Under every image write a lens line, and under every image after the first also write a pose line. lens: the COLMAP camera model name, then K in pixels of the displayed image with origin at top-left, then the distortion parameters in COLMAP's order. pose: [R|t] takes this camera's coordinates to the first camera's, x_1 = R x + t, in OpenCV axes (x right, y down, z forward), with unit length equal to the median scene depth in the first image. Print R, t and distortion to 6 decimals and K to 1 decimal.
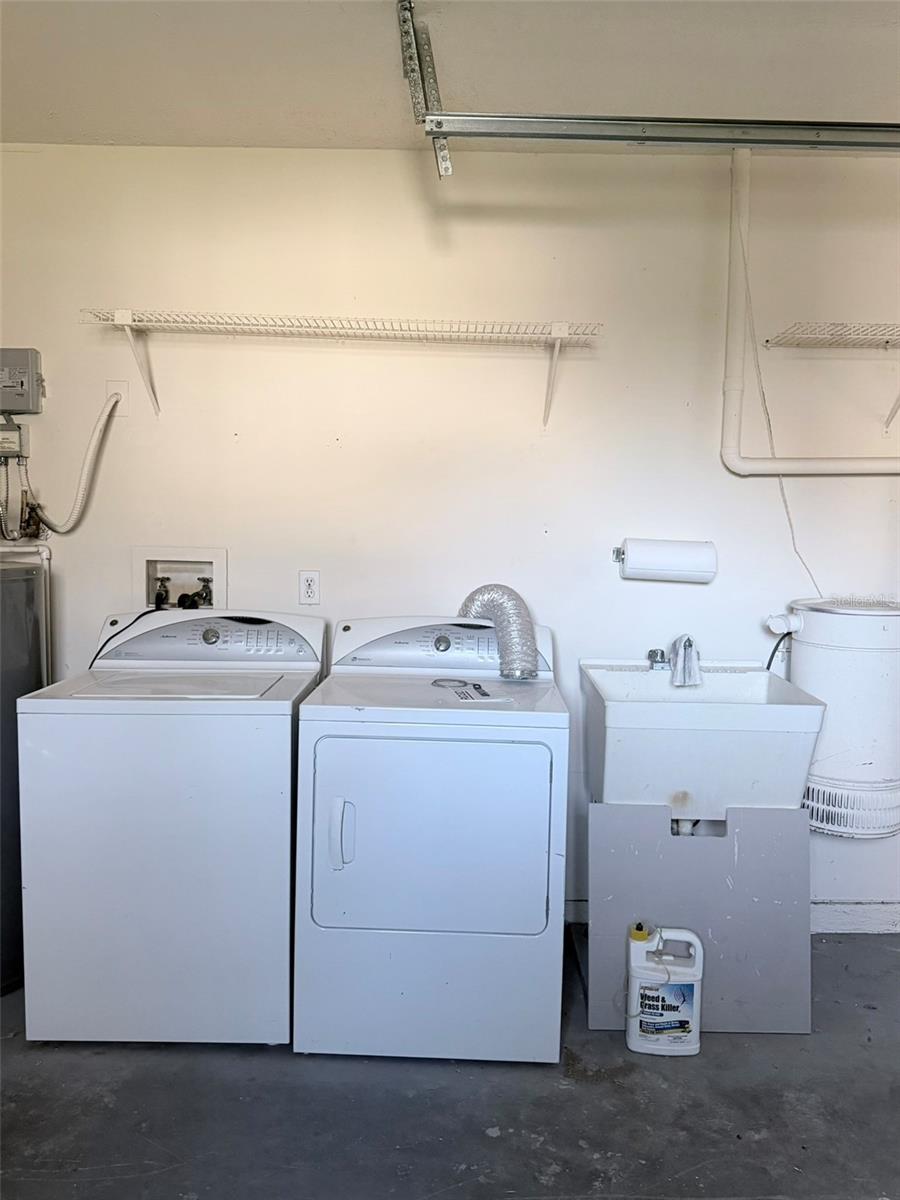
lens RADIAL K [[958.5, 0, 451.1], [0, 958.5, 603.3], [0, 0, 1]] dist [0.000160, -0.000534]
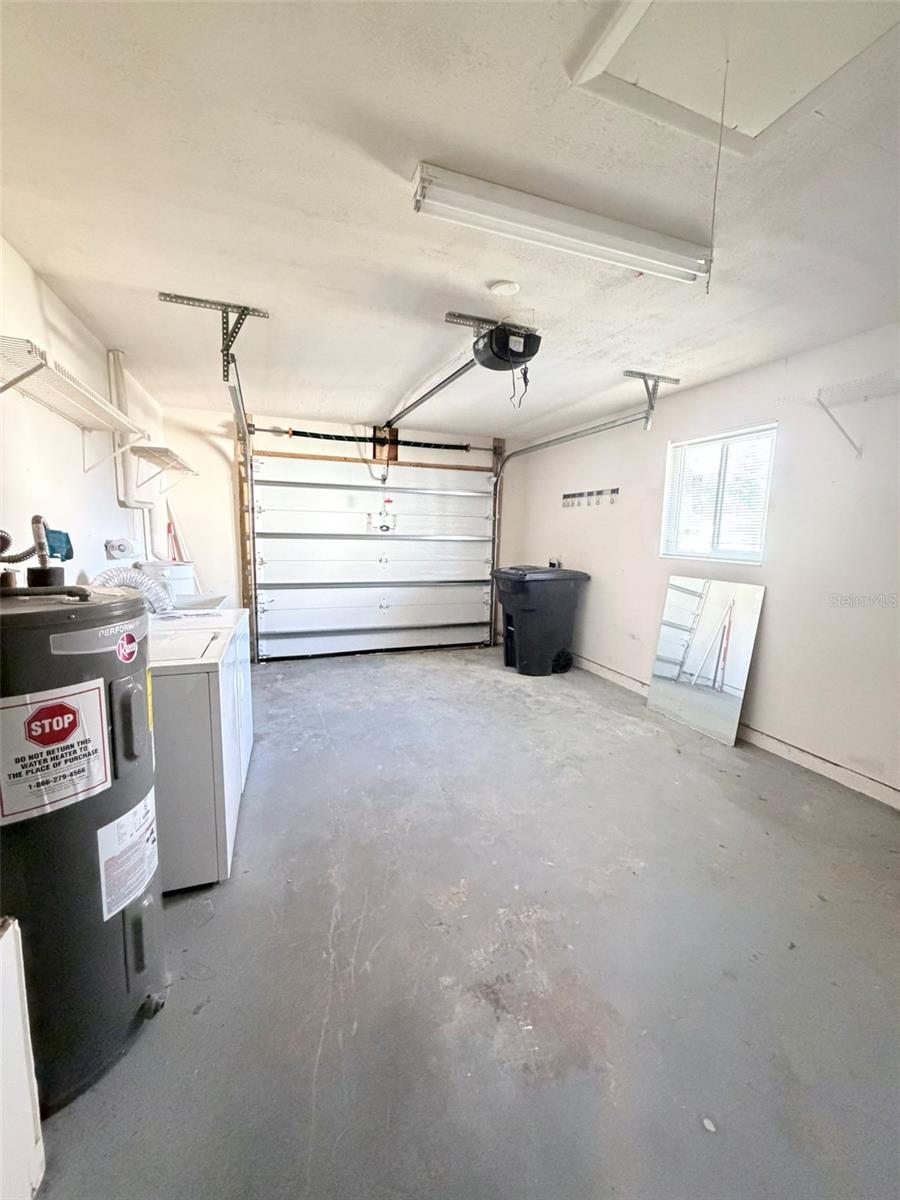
lens RADIAL K [[479.9, 0, 451.2], [0, 479.9, 597.0], [0, 0, 1]] dist [-0.001268, -0.000063]
pose [[-0.338645, -0.147958, 0.929208, -1.213487], [0.043239, 0.984068, 0.172452, -0.113752], [-0.939920, 0.098578, -0.326853, 0.860237]]
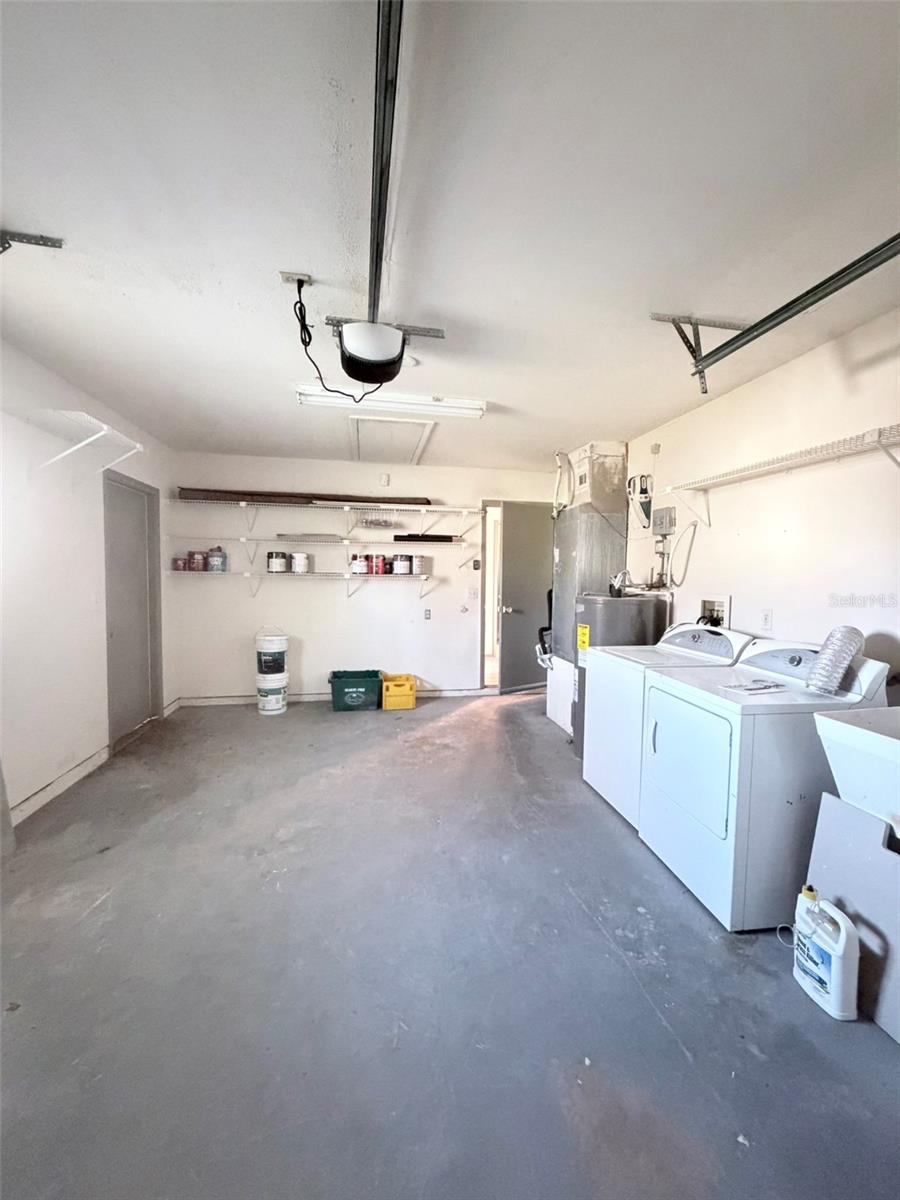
lens RADIAL K [[475.2, 0, 451.2], [0, 475.2, 595.7], [0, 0, 1]] dist [0.000332, 0.000045]
pose [[0.167188, 0.030446, -0.985455, 0.758681], [-0.084009, 0.996328, 0.016529, -0.032862], [0.982339, 0.080023, 0.169132, 0.379028]]
